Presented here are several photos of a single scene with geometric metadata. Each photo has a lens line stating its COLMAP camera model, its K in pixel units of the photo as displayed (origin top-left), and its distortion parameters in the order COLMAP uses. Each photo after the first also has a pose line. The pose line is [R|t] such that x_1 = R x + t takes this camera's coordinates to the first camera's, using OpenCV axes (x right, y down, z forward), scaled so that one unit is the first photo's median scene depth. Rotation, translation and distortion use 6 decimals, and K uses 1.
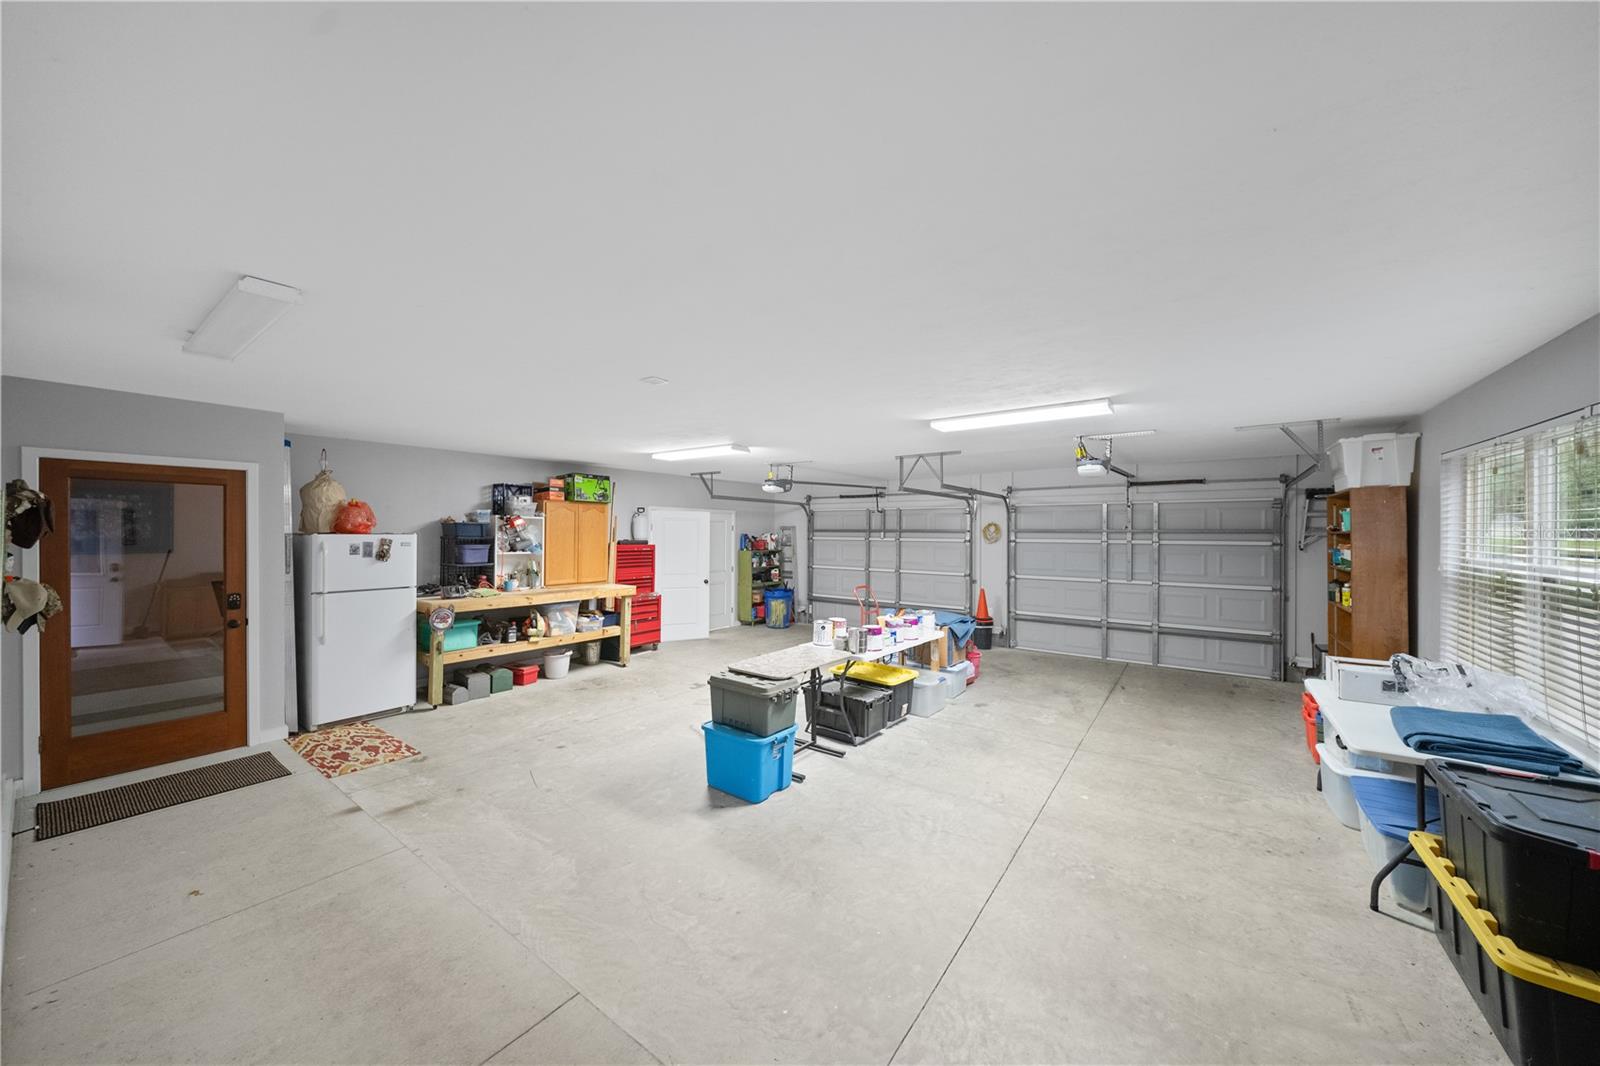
lens RADIAL K [[558.2, 0, 798.7], [0, 558.2, 535.6], [0, 0, 1]] dist [0.000123, -0.000010]
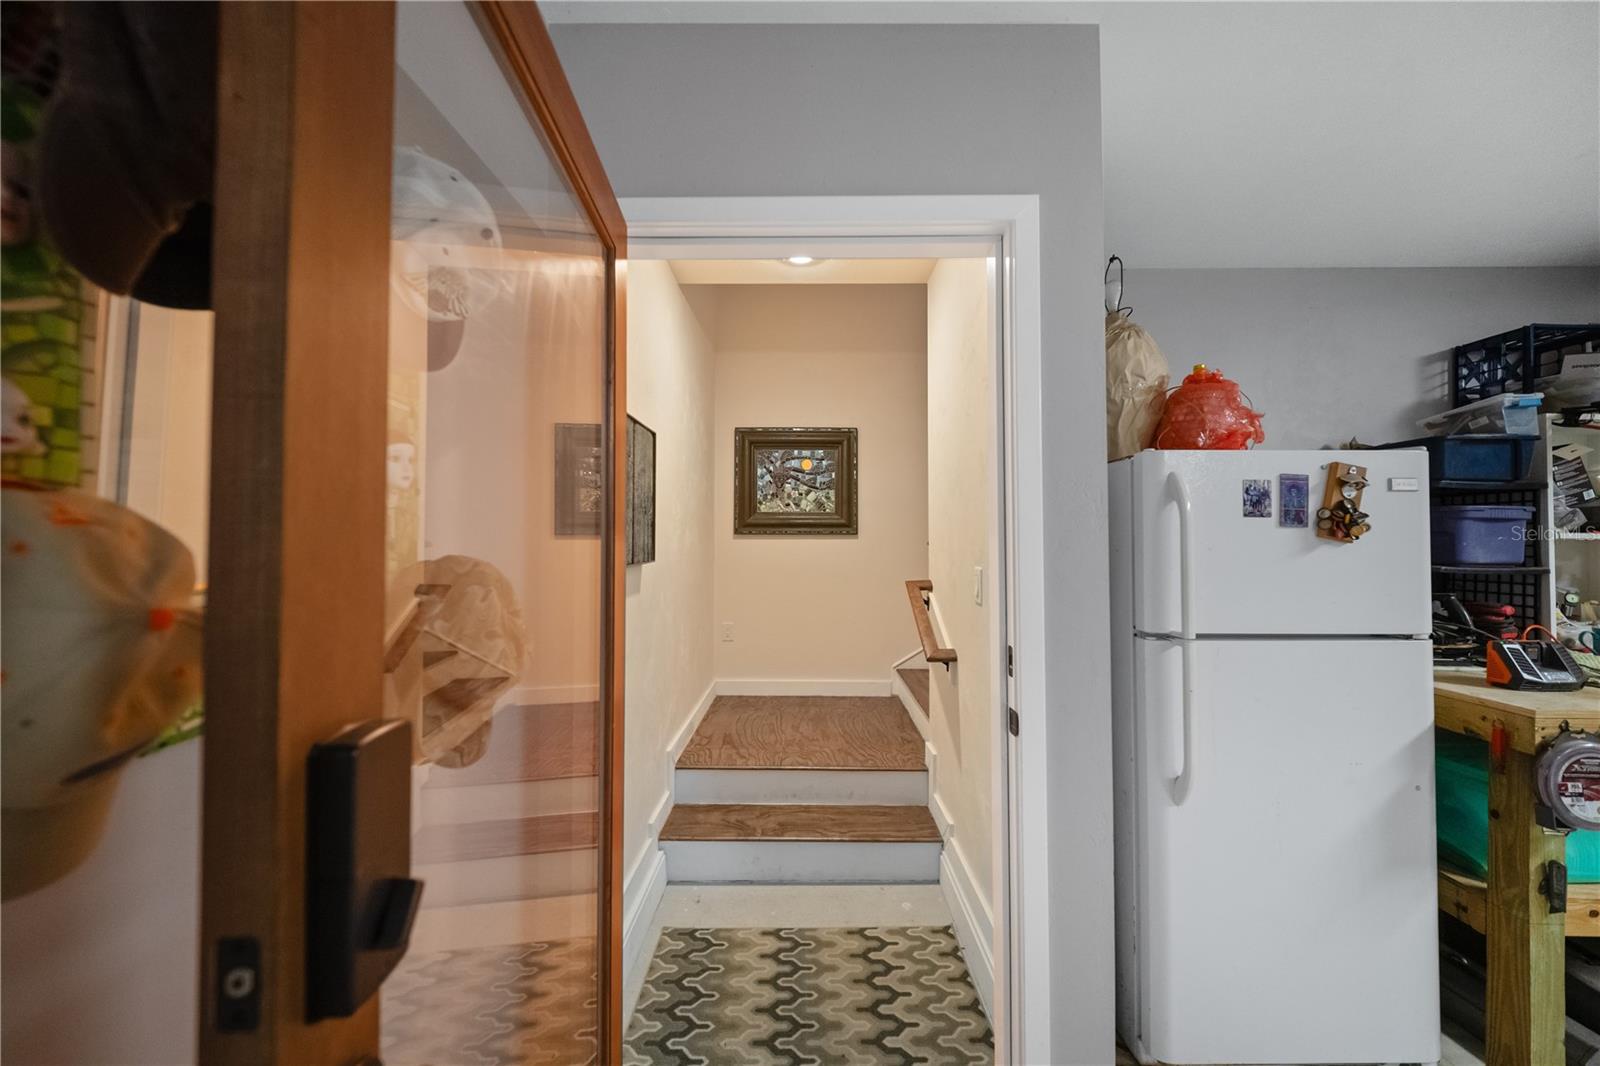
lens RADIAL K [[558.2, 0, 803.6], [0, 558.2, 531.4], [0, 0, 1]] dist [0.000123, -0.000010]
pose [[0.578872, -0.017002, -0.815241, -0.655542], [-0.000464, 0.999776, -0.021180, 0.046085], [0.815418, 0.012639, 0.578734, 0.592789]]
